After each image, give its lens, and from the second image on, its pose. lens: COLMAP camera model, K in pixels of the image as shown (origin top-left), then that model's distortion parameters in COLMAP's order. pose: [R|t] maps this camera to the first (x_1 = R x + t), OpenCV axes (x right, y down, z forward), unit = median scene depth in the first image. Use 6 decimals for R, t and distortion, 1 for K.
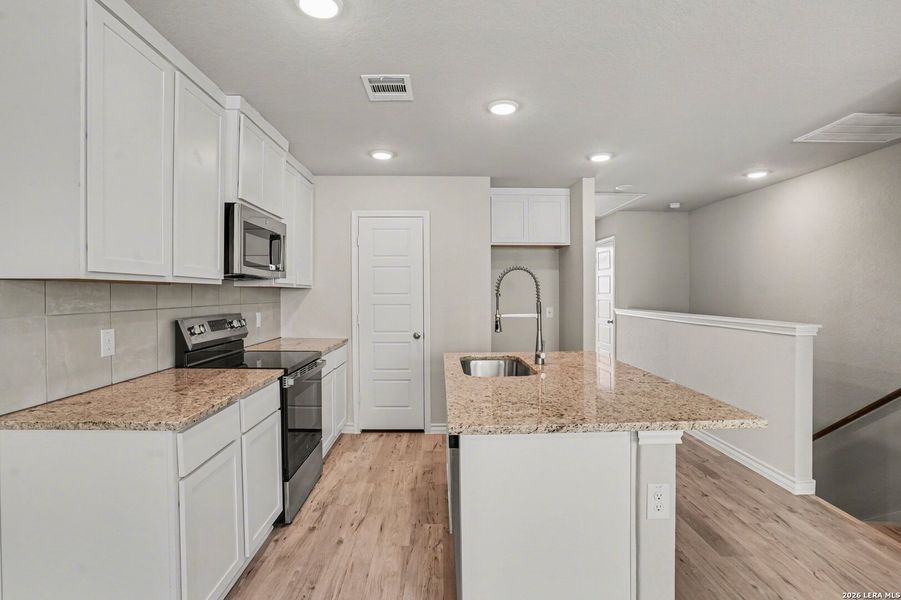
lens RADIAL K [[445.6, 0, 447.0], [0, 445.6, 295.5], [0, 0, 1]] dist [-0.067632, 0.030741]
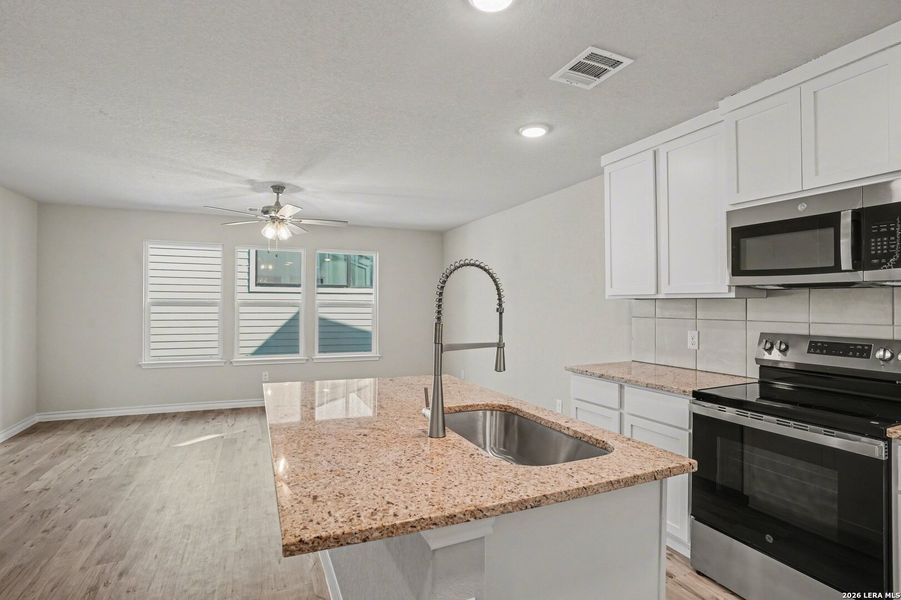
lens RADIAL K [[445.6, 0, 449.2], [0, 445.6, 305.3], [0, 0, 1]] dist [-0.067632, 0.030741]
pose [[-0.918189, -0.000722, -0.396143, 0.410870], [-0.005222, 0.999934, 0.010279, -0.014034], [0.396109, 0.011507, -0.918131, 1.497905]]
